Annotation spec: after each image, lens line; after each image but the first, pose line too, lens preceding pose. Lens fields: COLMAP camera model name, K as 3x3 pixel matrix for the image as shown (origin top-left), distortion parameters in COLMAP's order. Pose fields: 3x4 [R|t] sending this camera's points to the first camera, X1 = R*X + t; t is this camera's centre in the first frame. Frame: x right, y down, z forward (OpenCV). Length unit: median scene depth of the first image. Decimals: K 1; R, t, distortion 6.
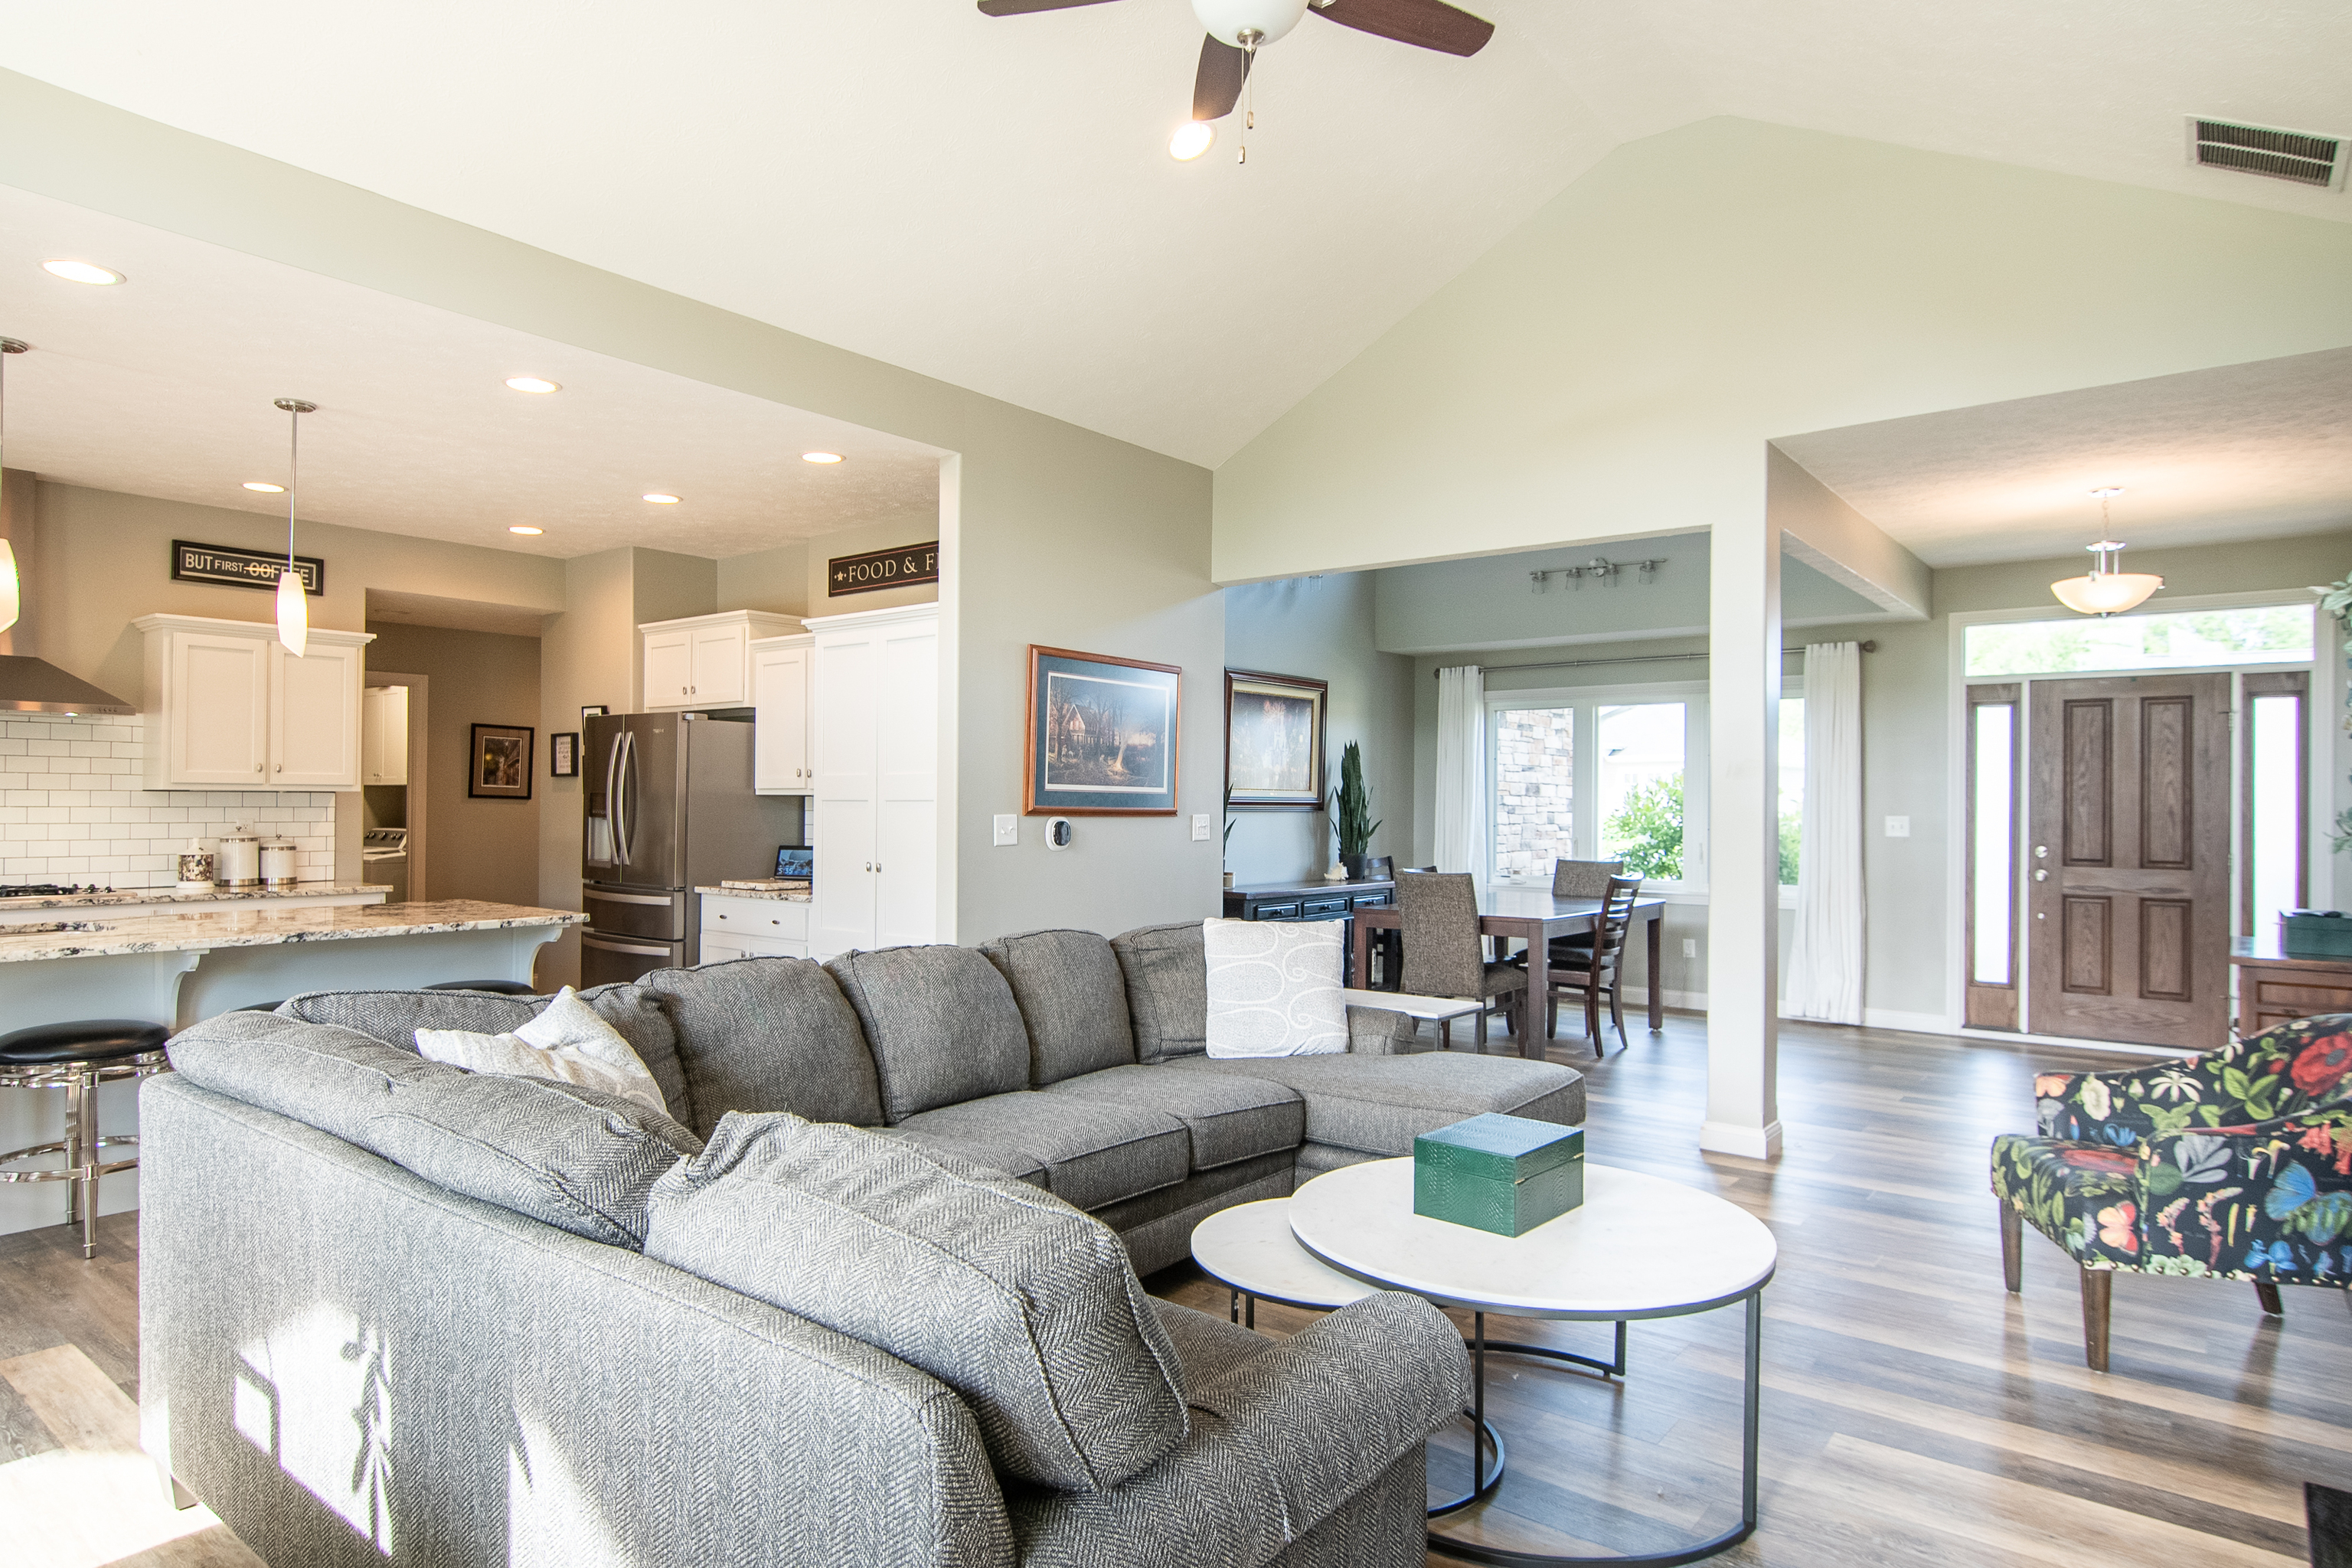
lens RADIAL K [[1343.0, 0, 1190.8], [0, 1343.0, 798.1], [0, 0, 1]] dist [0.008150, 0.001692]
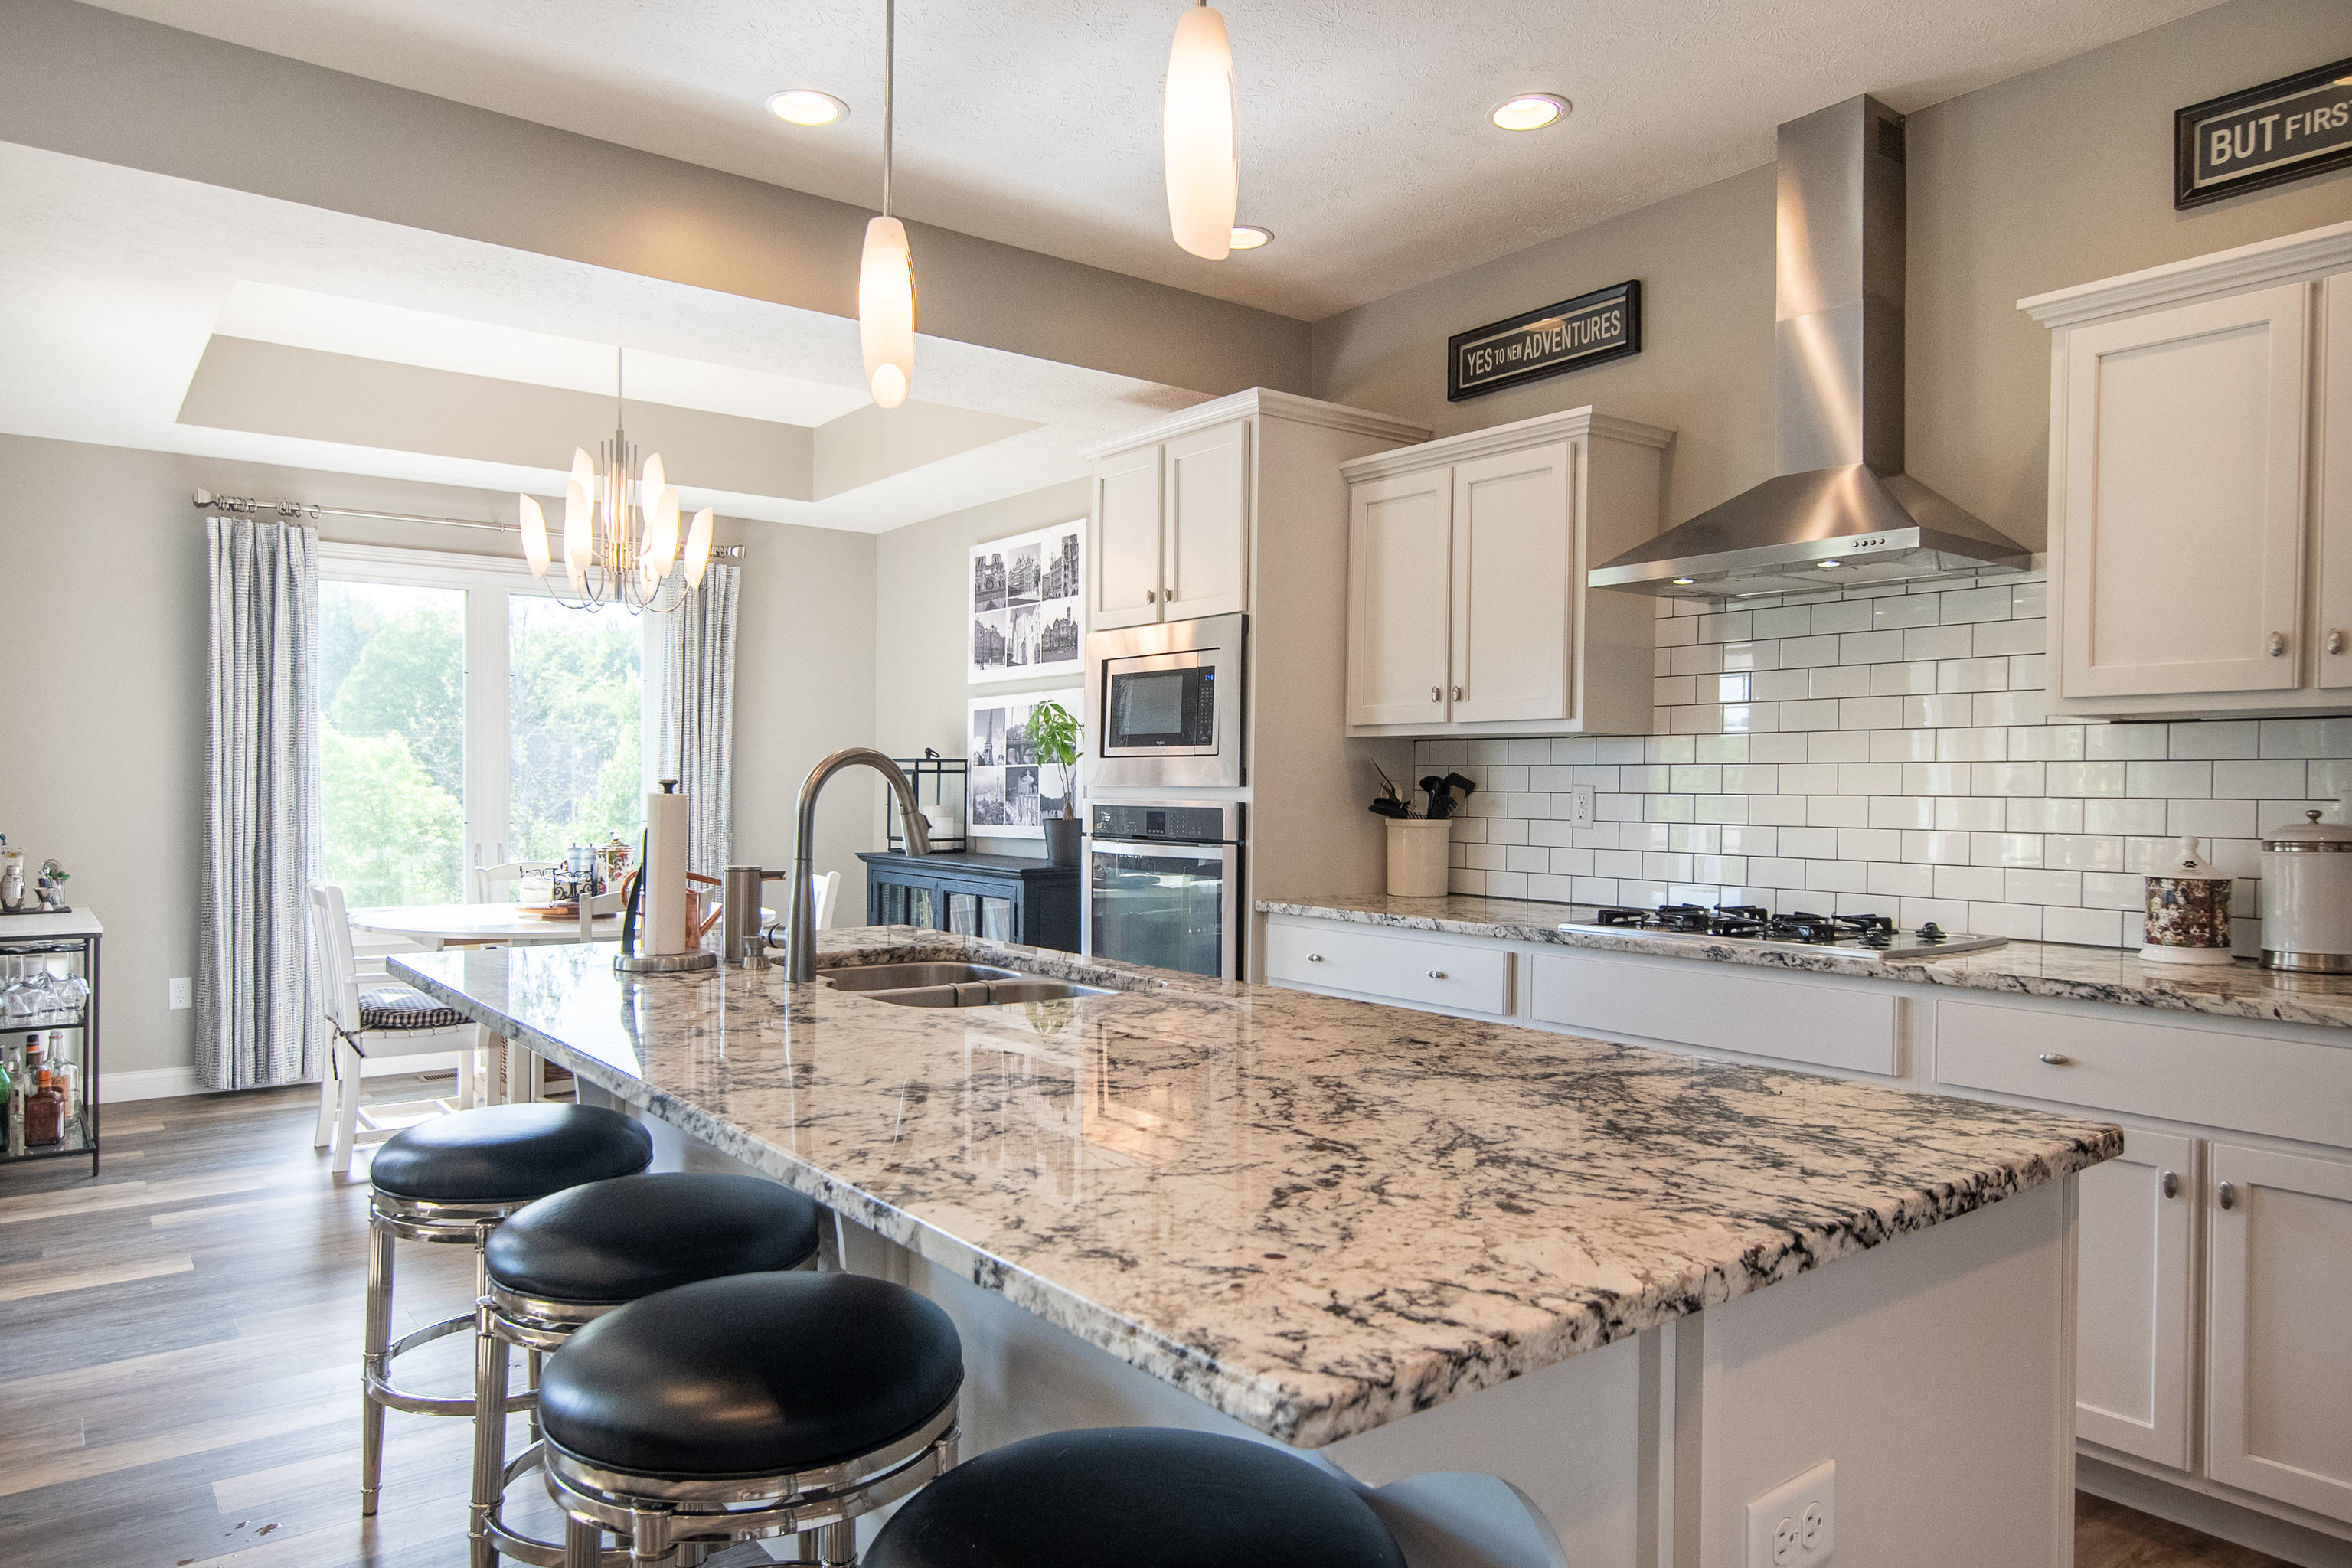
lens RADIAL K [[1465.8, 0, 1121.6], [0, 1465.8, 796.3], [0, 0, 1]] dist [0.000927, -0.001823]
pose [[-0.274563, 0.002961, -0.961565, -0.203648], [-0.002400, 0.999990, 0.003764, 0.014521], [0.961566, 0.003341, -0.274553, 0.708189]]
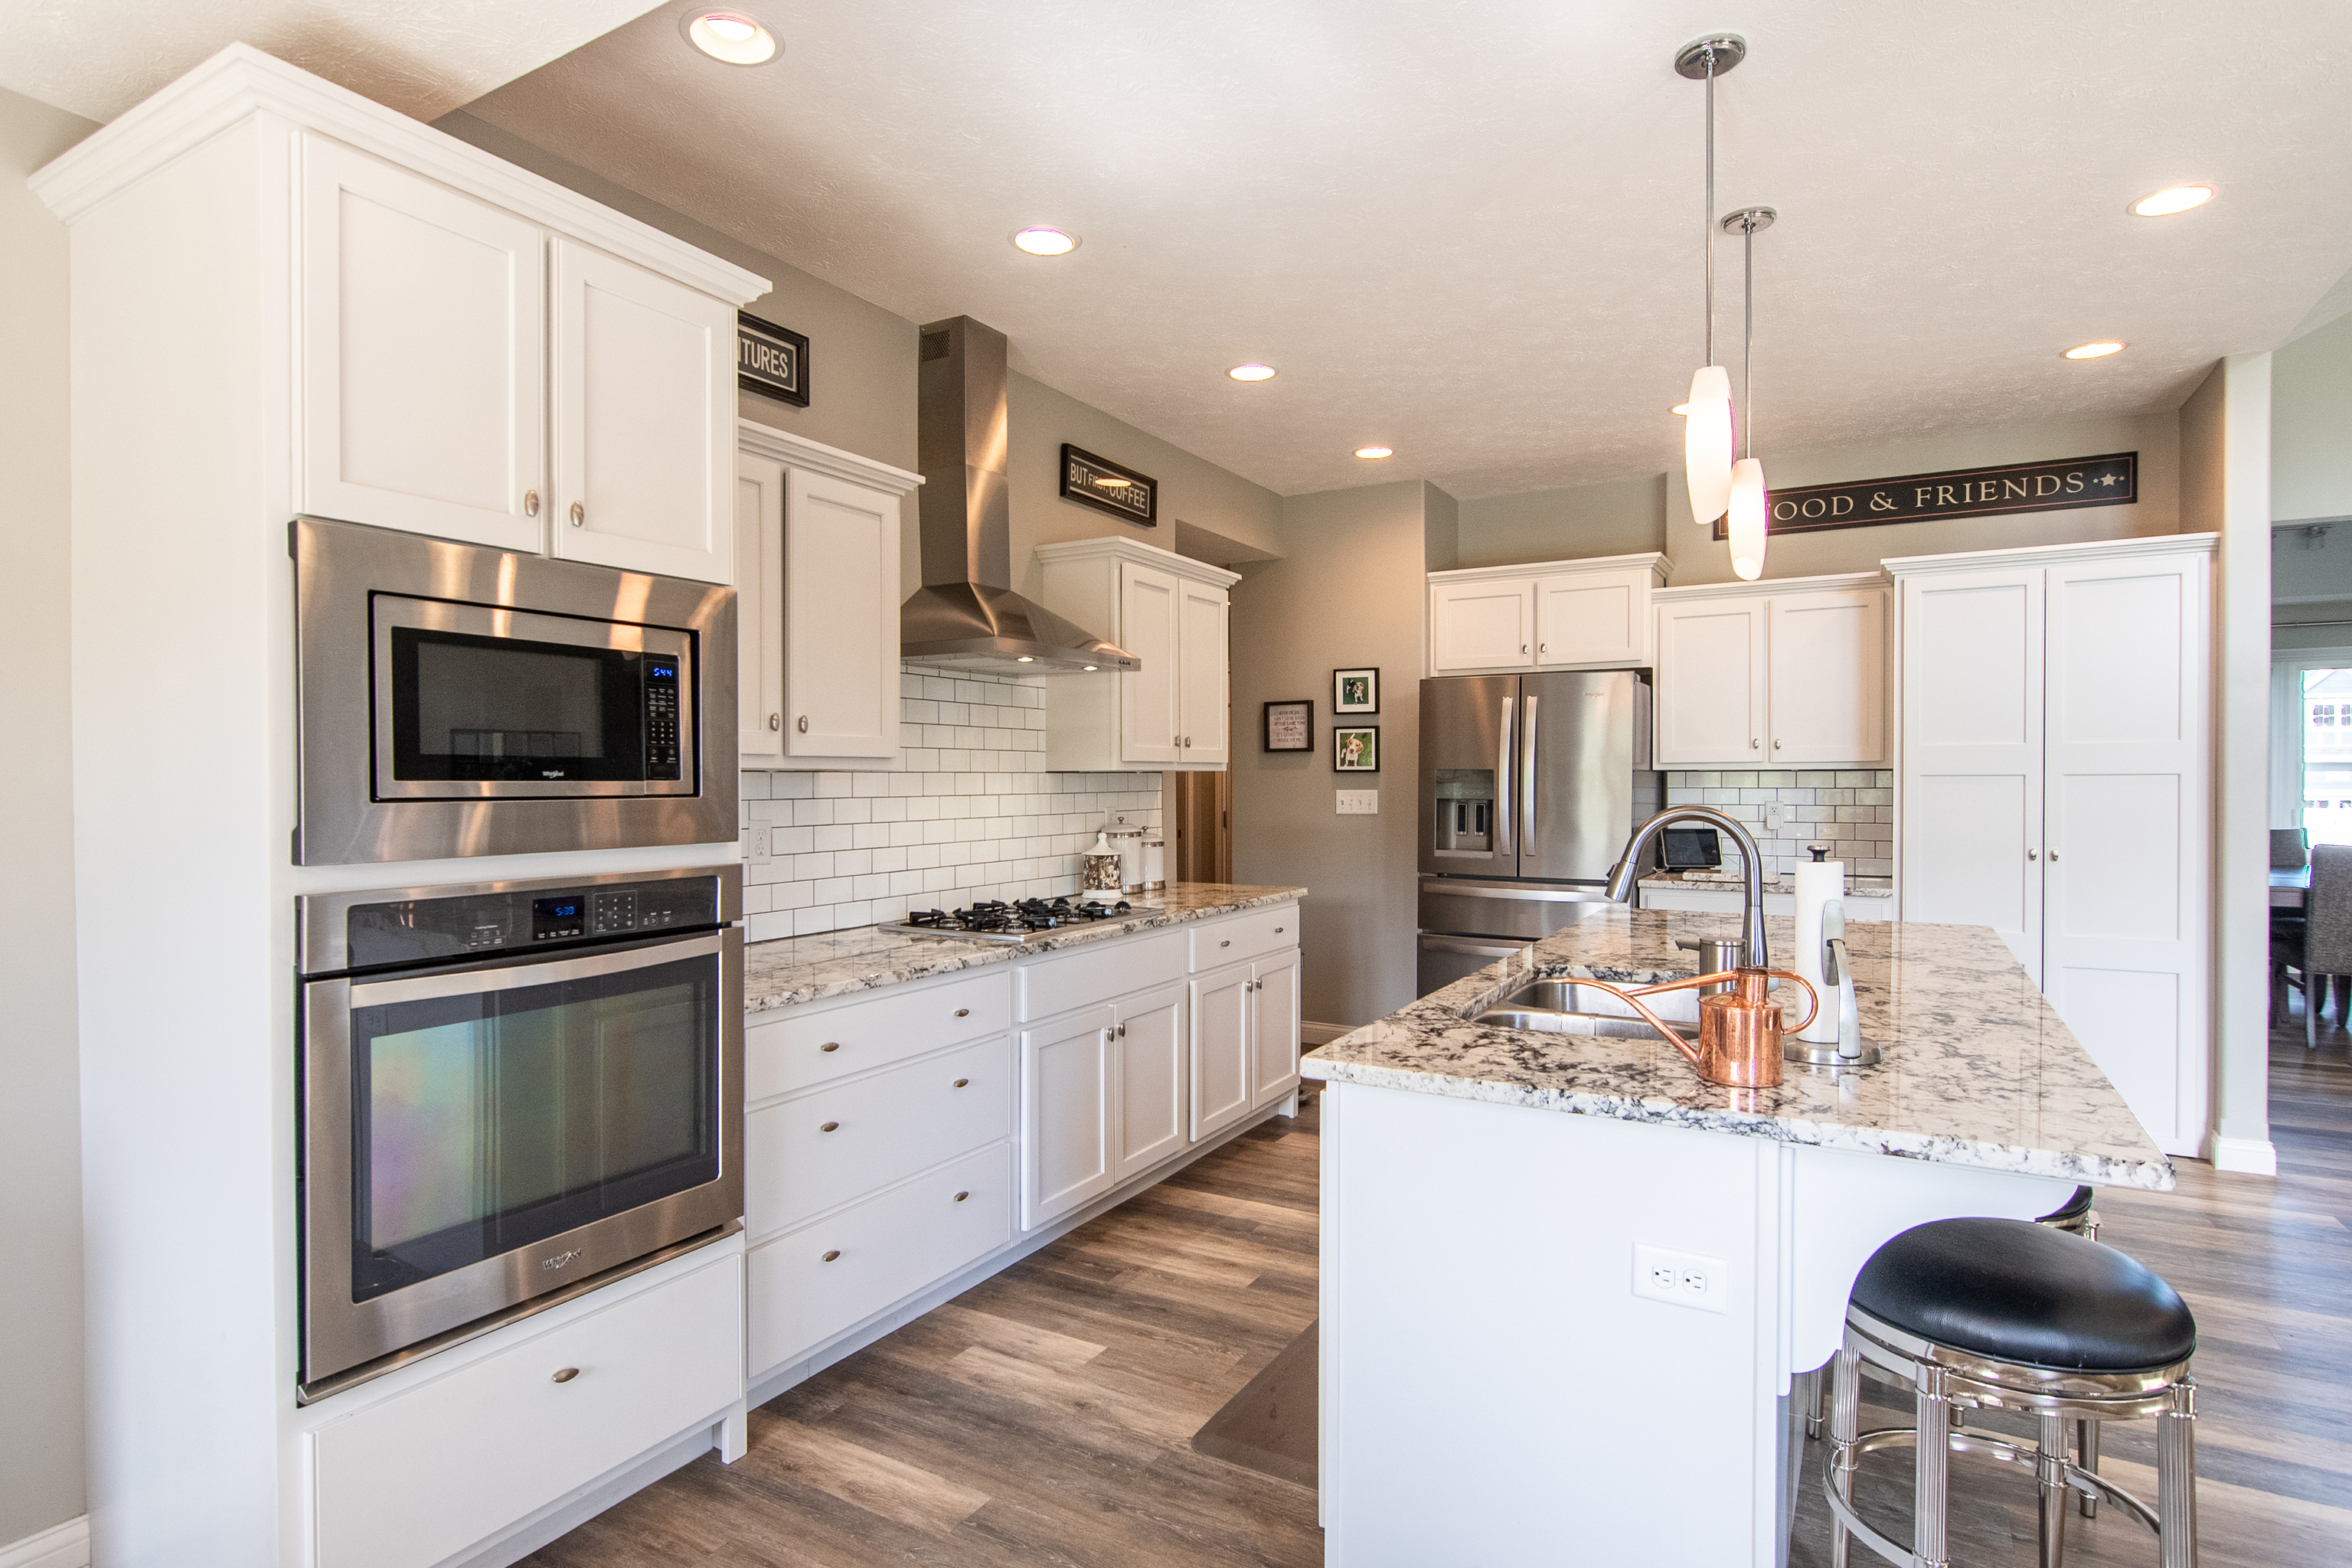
lens RADIAL K [[1207.2, 0, 1175.2], [0, 1207.2, 790.5], [0, 0, 1]] dist [-0.004583, -0.005505]
pose [[0.991967, -0.008028, 0.126241, -0.678523], [0.006015, 0.999849, 0.016317, -0.004990], [-0.126353, -0.015427, 0.991865, 0.270514]]
